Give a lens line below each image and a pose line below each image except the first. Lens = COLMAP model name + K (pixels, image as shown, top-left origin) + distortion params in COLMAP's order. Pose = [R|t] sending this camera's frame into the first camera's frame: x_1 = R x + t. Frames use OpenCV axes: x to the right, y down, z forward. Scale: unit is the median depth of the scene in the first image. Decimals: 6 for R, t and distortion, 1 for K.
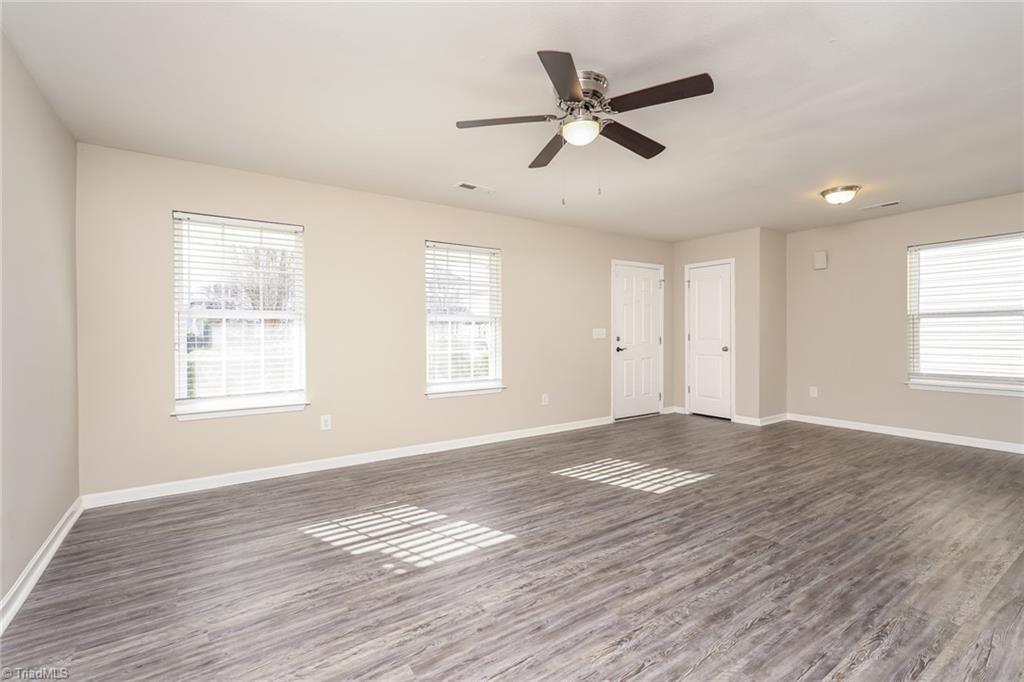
lens RADIAL K [[468.7, 0, 513.9], [0, 468.7, 338.2], [0, 0, 1]] dist [0.005123, 0.001113]
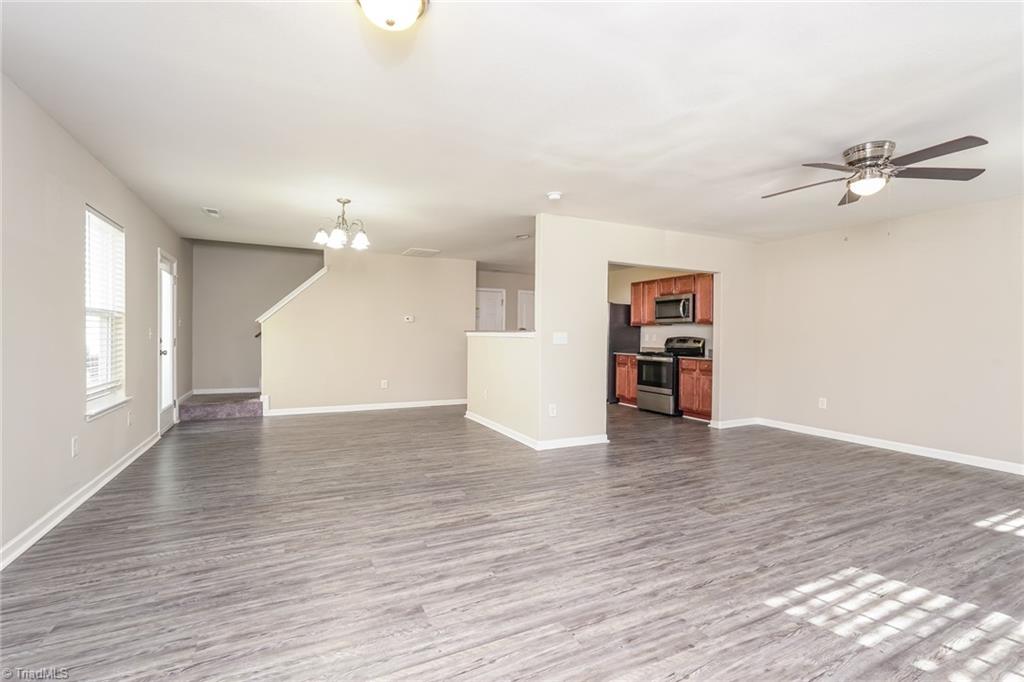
lens RADIAL K [[468.7, 0, 510.8], [0, 468.7, 339.9], [0, 0, 1]] dist [0.005123, 0.001113]
pose [[-0.989422, -0.000536, 0.145066, 0.806287], [0.000986, 0.999945, 0.010417, -0.026103], [-0.145064, 0.010450, -0.989367, 2.123345]]
